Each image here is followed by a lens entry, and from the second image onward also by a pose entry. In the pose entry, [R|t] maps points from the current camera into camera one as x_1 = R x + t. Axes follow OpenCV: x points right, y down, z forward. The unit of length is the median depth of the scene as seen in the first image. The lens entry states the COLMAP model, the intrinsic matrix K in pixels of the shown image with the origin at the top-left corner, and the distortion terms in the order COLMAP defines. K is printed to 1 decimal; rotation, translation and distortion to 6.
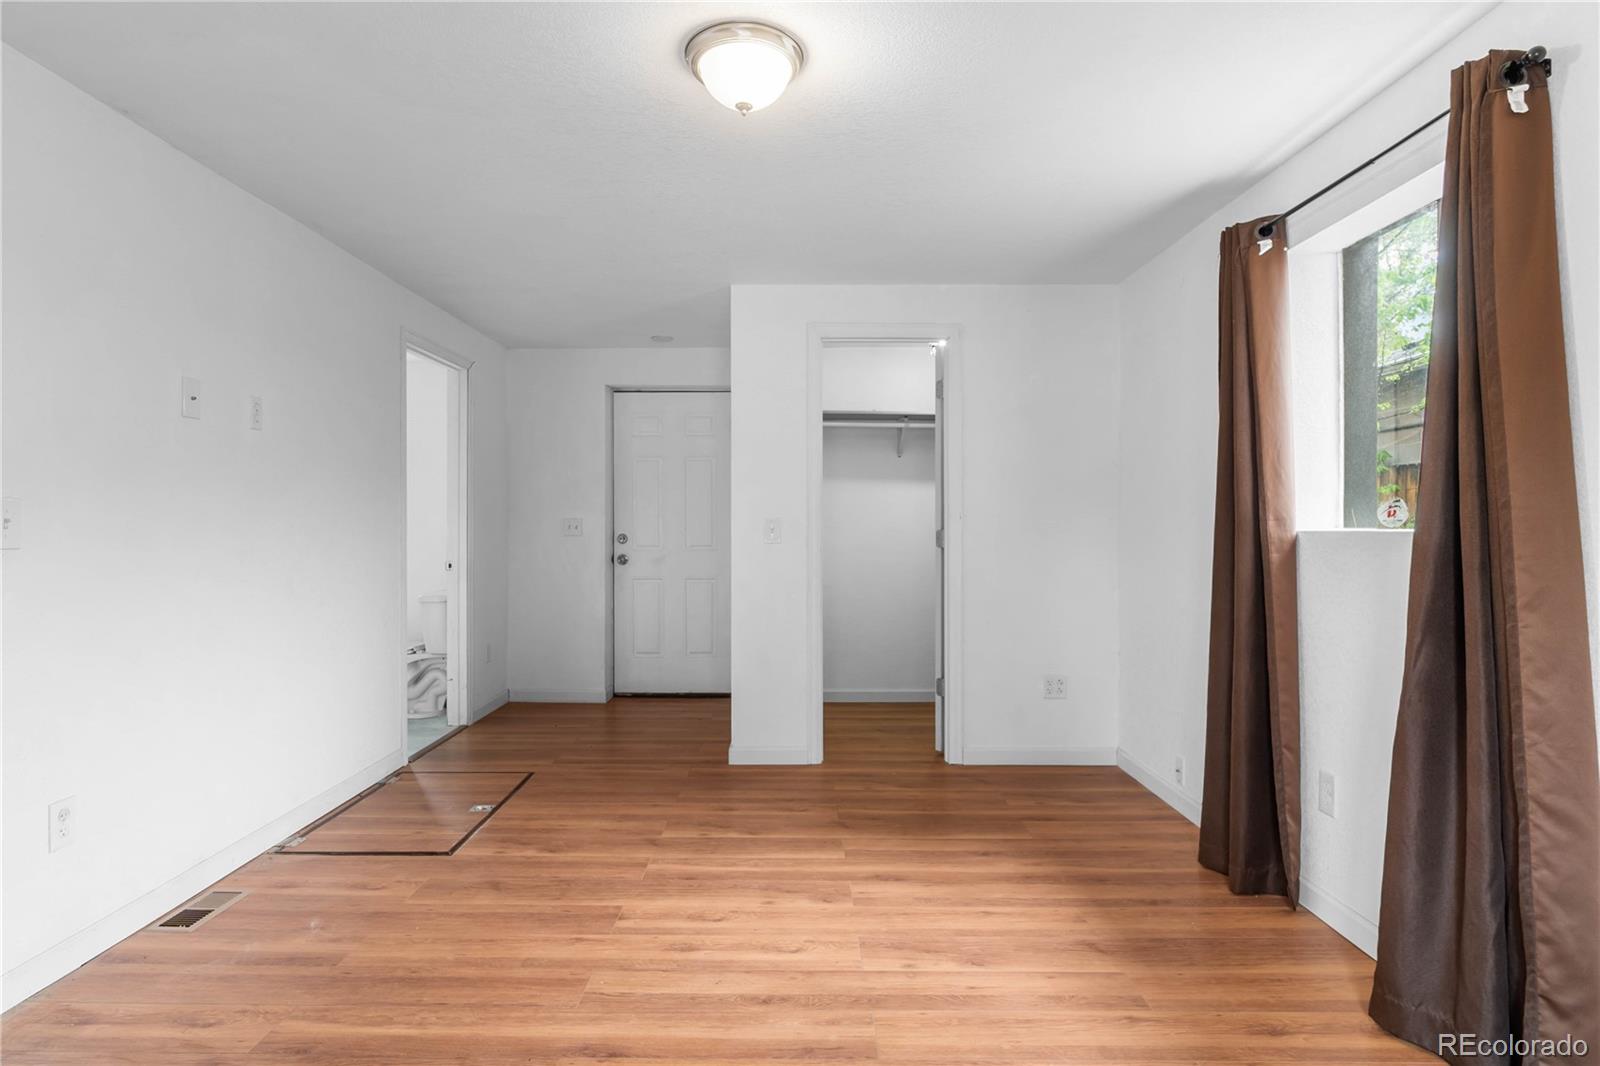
lens RADIAL K [[871.6, 0, 800.0], [0, 871.6, 533.0], [0, 0, 1]] dist [0.000245, 0.000139]
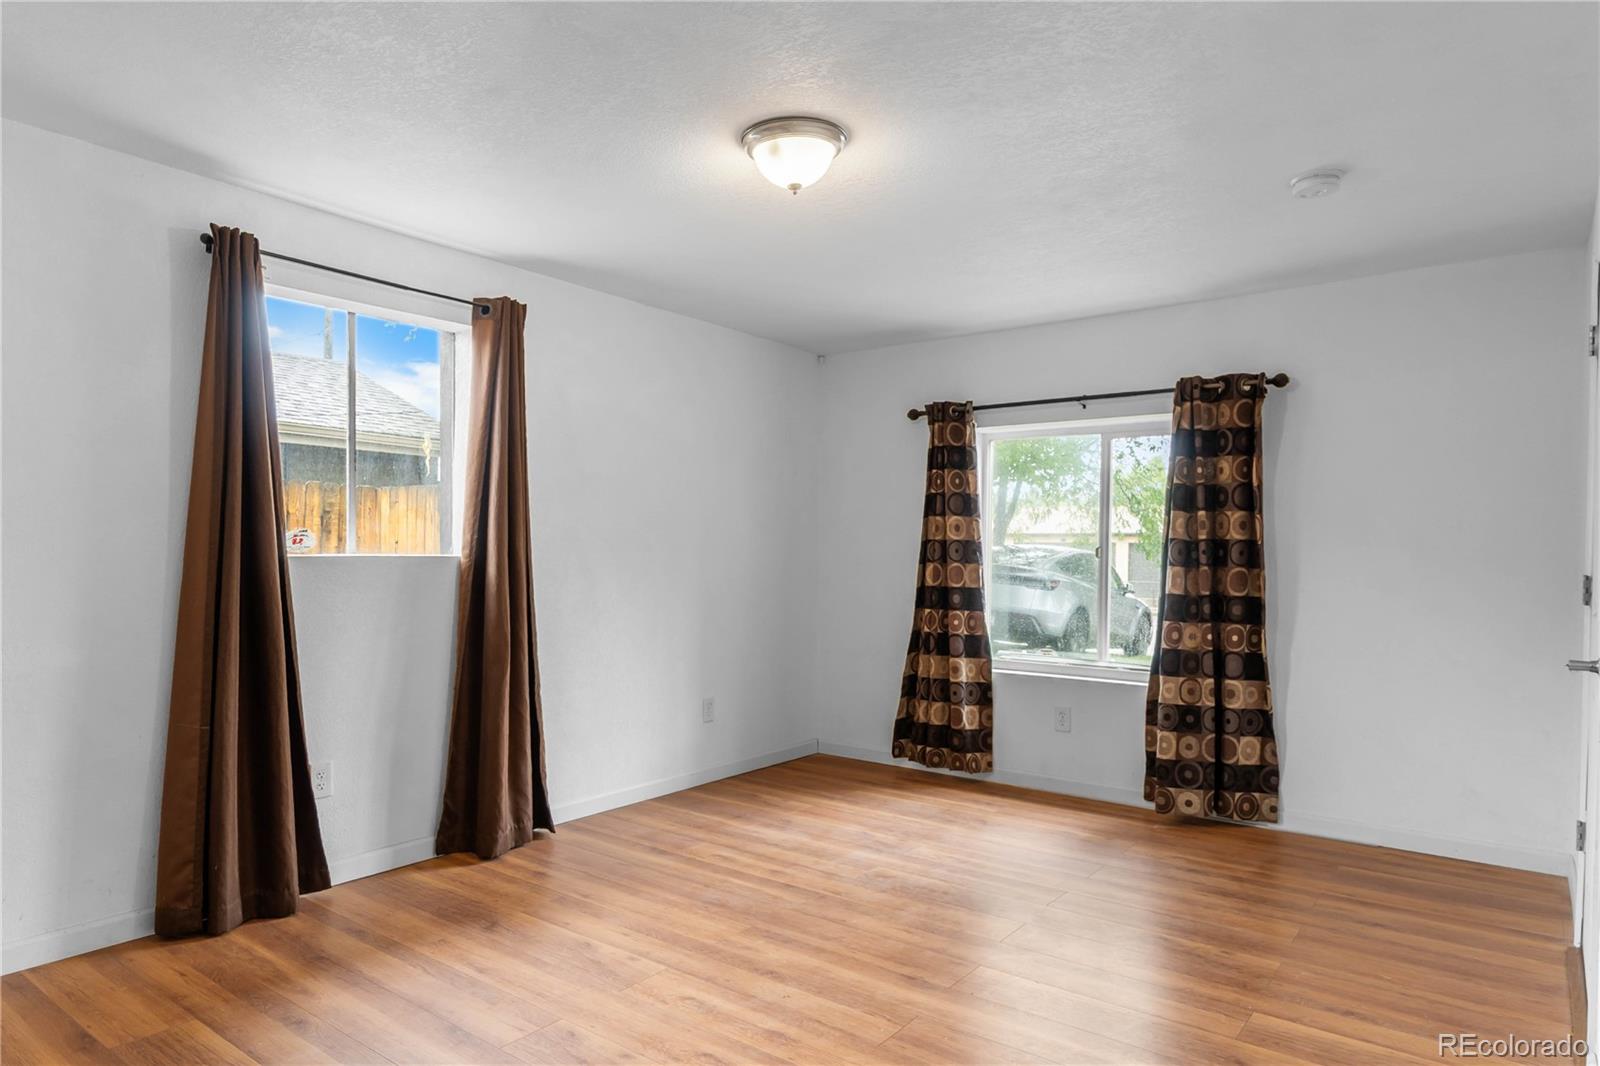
lens RADIAL K [[957.2, 0, 799.3], [0, 957.2, 575.6], [0, 0, 1]] dist [0.005054, -0.000089]
pose [[-0.797370, -0.023843, 0.603019, -0.784987], [-0.005405, 0.999461, 0.032372, -0.024549], [-0.603466, 0.022553, -0.797070, 1.894548]]
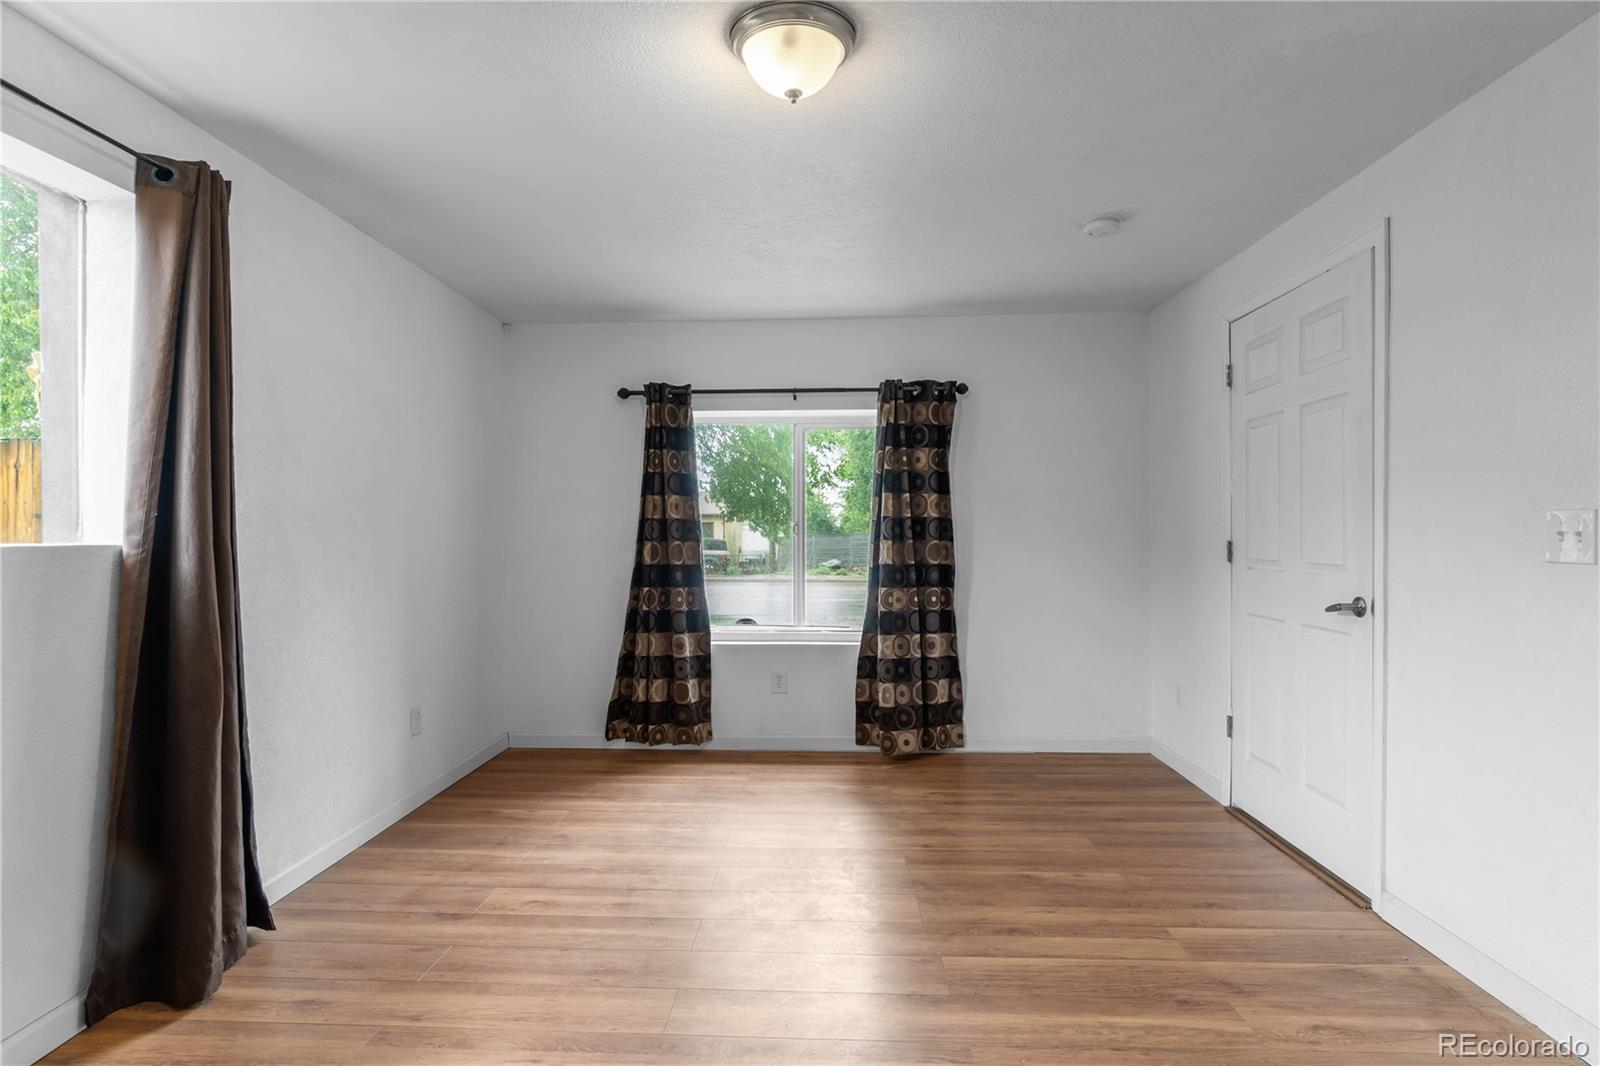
lens RADIAL K [[794.1, 0, 800.0], [0, 794.1, 533.0], [0, 0, 1]] dist [-0.001648, -0.000633]
pose [[-0.998827, 0.002188, 0.048376, -0.109289], [0.002684, 0.999944, 0.010198, -0.021430], [-0.048351, 0.010316, -0.998777, 1.770974]]
